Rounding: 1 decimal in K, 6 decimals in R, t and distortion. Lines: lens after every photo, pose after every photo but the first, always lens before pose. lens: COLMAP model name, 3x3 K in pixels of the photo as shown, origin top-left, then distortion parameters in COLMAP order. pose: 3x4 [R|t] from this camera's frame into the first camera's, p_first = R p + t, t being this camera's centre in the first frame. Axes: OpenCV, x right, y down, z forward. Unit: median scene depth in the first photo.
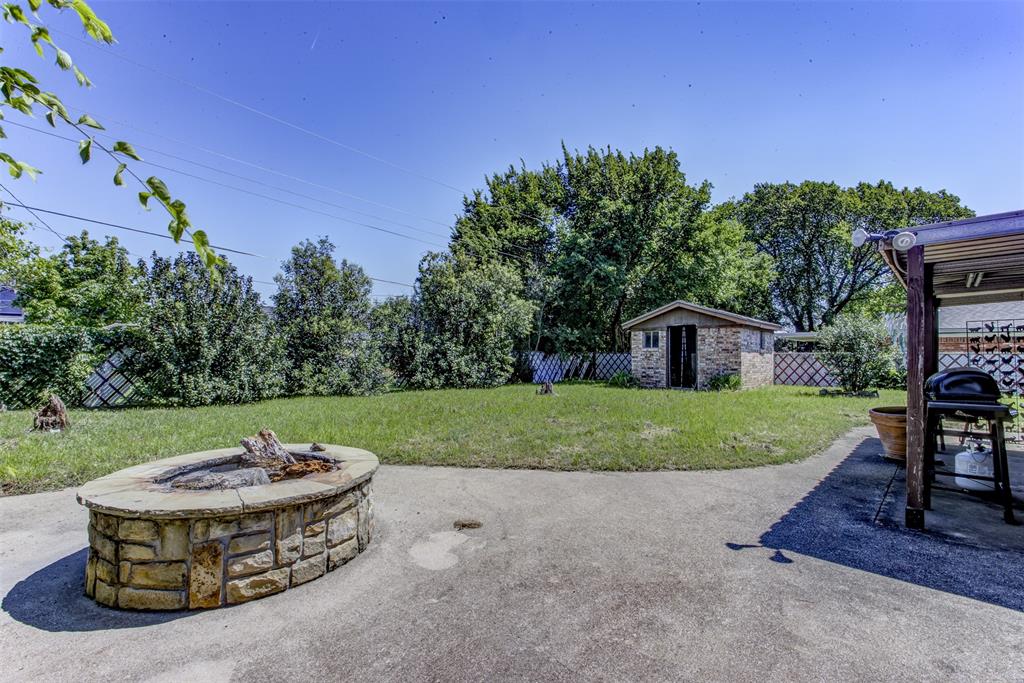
lens RADIAL K [[480.3, 0, 516.9], [0, 480.3, 347.6], [0, 0, 1]] dist [0.001200, 0.000750]
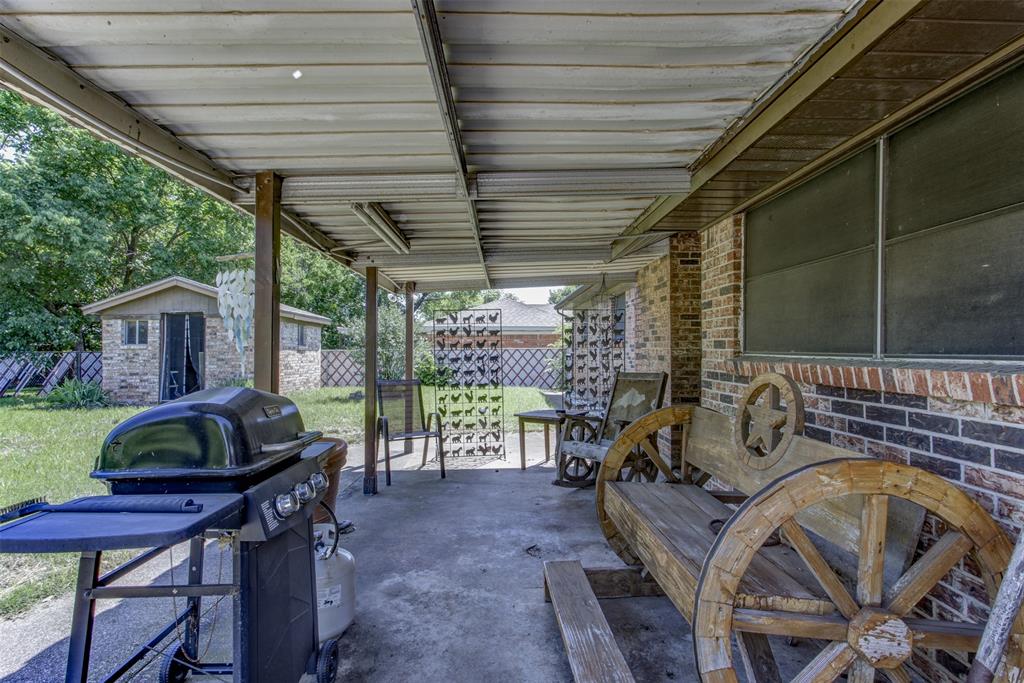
lens RADIAL K [[480.3, 0, 510.9], [0, 480.3, 342.6], [0, 0, 1]] dist [0.001200, 0.000750]
pose [[0.742897, 0.000708, 0.669406, 0.222966], [0.001923, 0.999993, -0.003191, 0.001113], [-0.669403, 0.003658, 0.742890, 0.143282]]
